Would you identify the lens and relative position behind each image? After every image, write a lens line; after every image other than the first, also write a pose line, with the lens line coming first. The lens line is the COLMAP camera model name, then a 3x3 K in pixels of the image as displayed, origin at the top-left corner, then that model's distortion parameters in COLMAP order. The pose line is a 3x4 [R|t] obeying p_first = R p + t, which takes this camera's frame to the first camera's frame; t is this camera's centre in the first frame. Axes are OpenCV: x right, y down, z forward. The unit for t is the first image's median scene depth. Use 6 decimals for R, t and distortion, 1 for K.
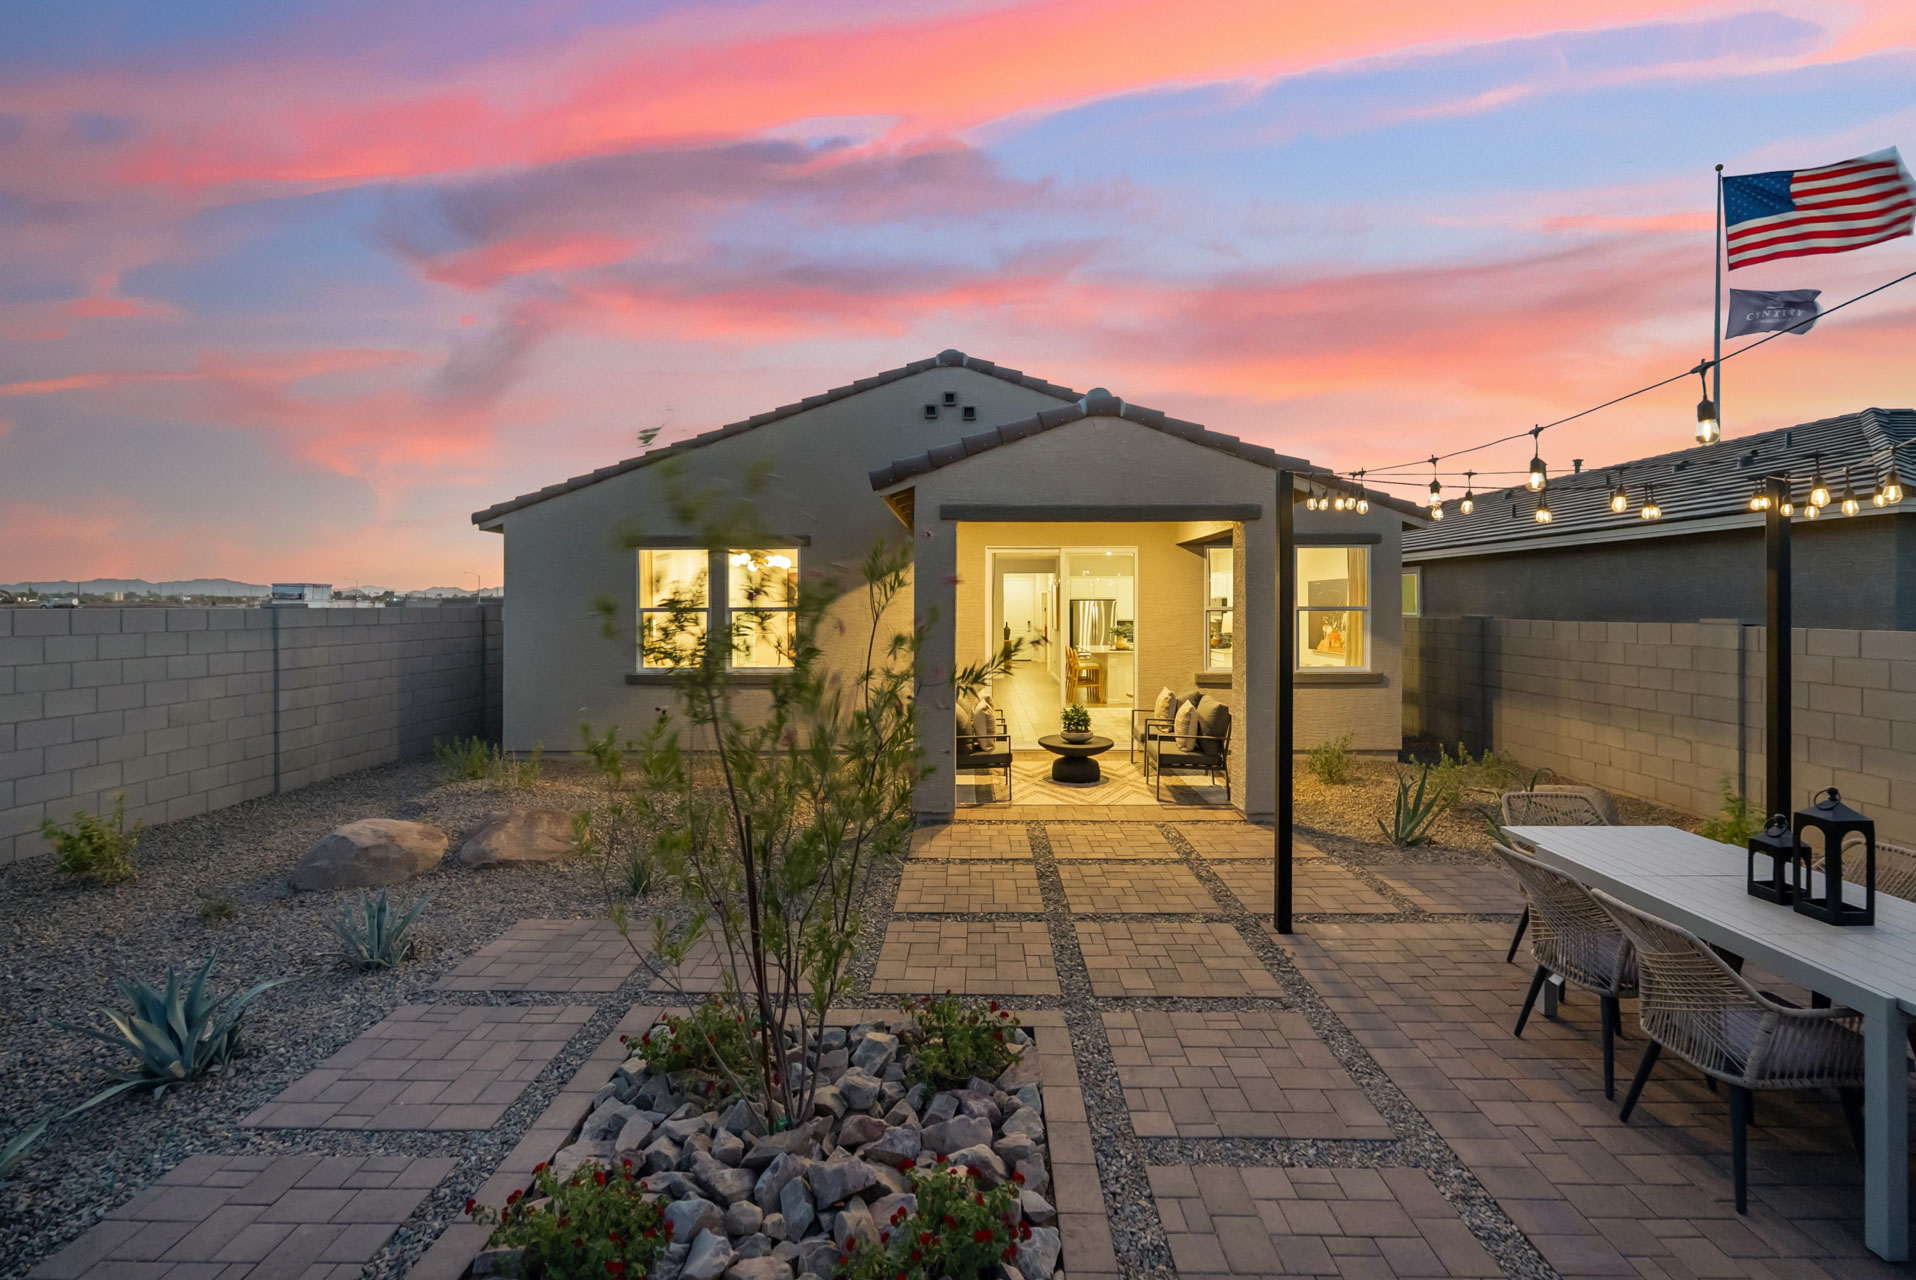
lens RADIAL K [[852.6, 0, 972.3], [0, 852.6, 602.0], [0, 0, 1]] dist [-0.007634, 0.000468]
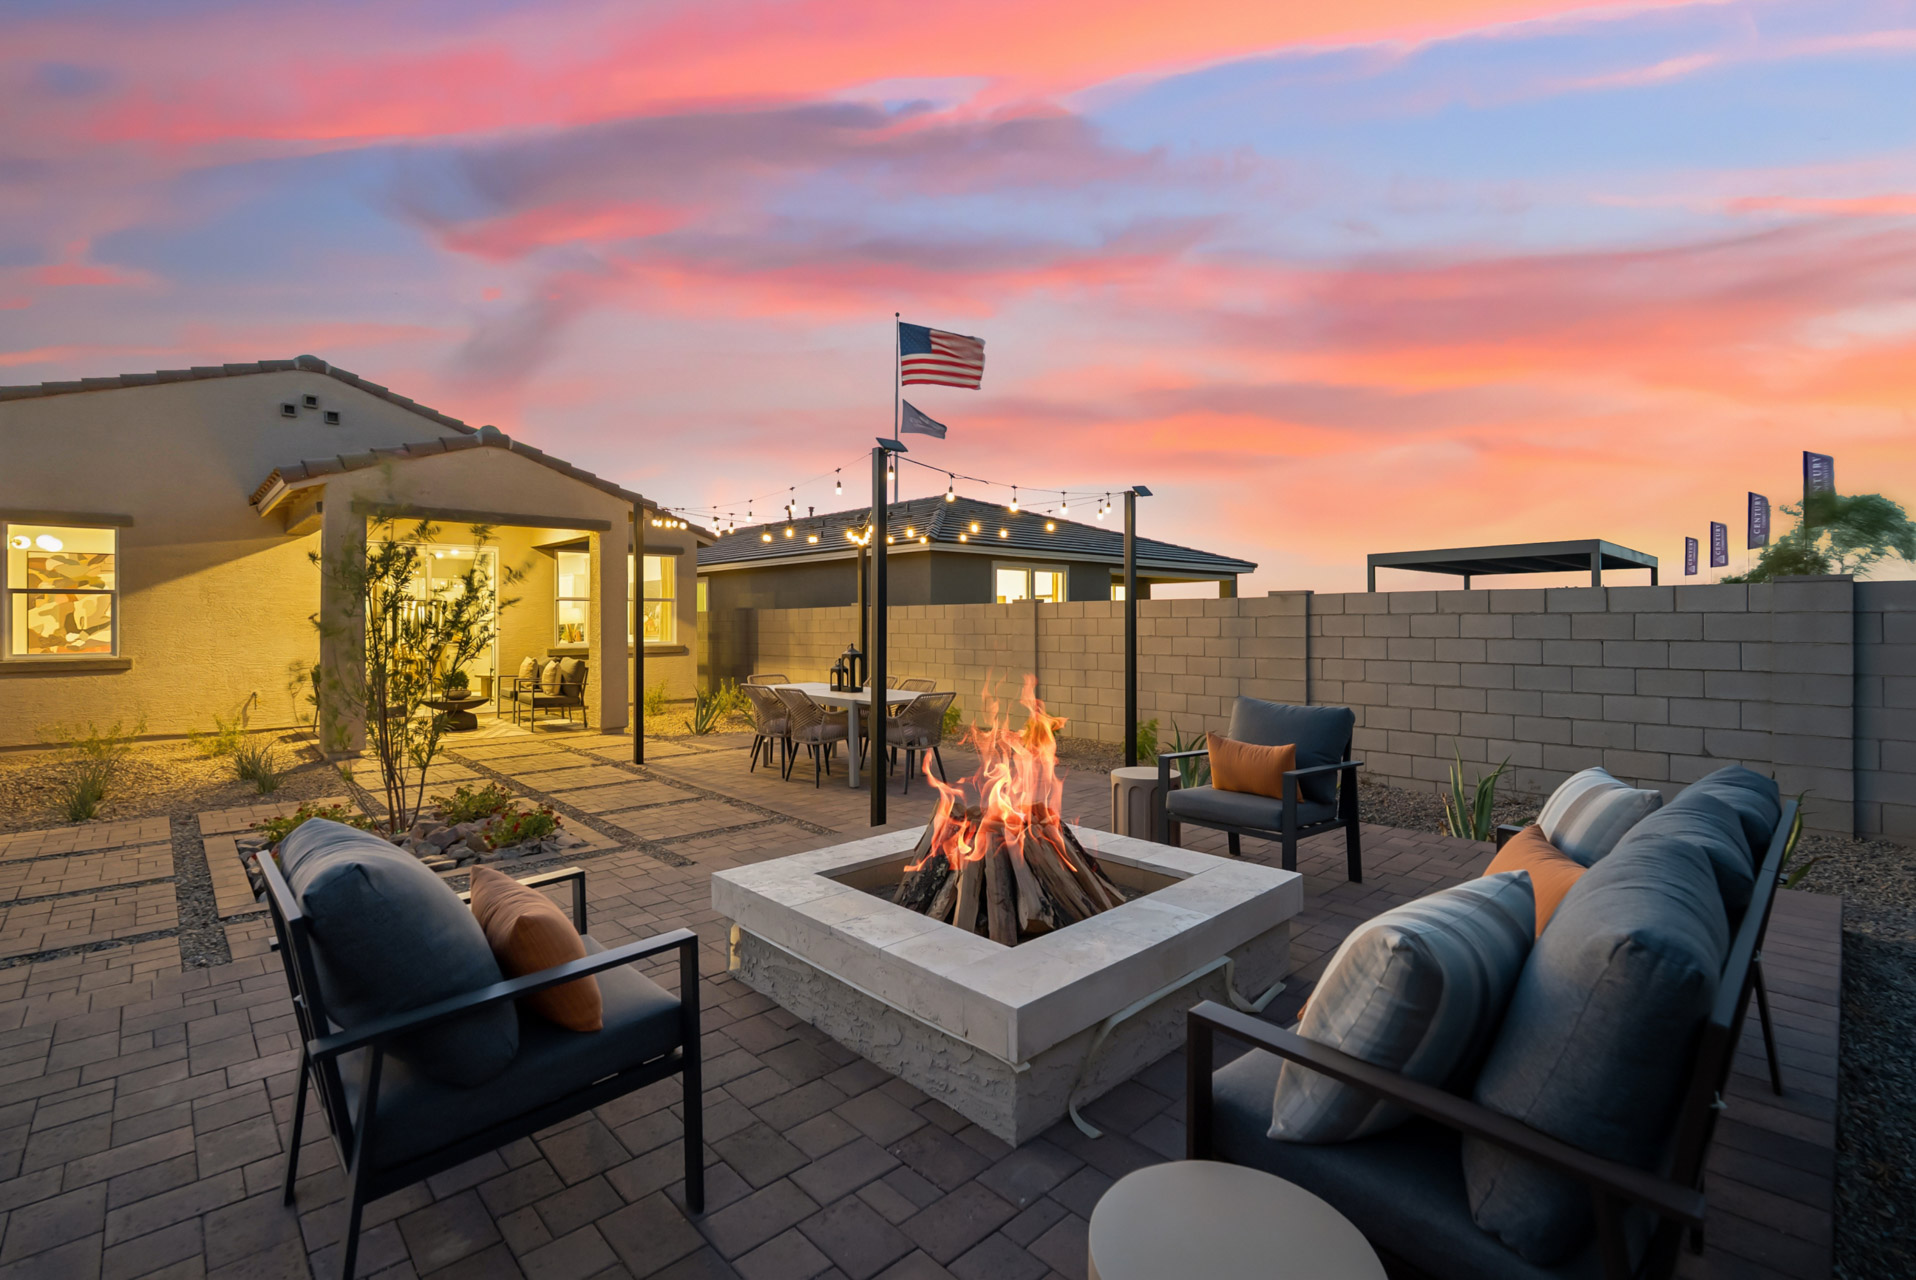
lens RADIAL K [[852.6, 0, 954.3], [0, 852.6, 631.7], [0, 0, 1]] dist [-0.007634, 0.000468]
pose [[0.720786, -0.009275, 0.693096, -0.214032], [0.001906, 0.999933, 0.011399, 0.051919], [-0.693155, -0.006895, 0.720755, -0.403582]]
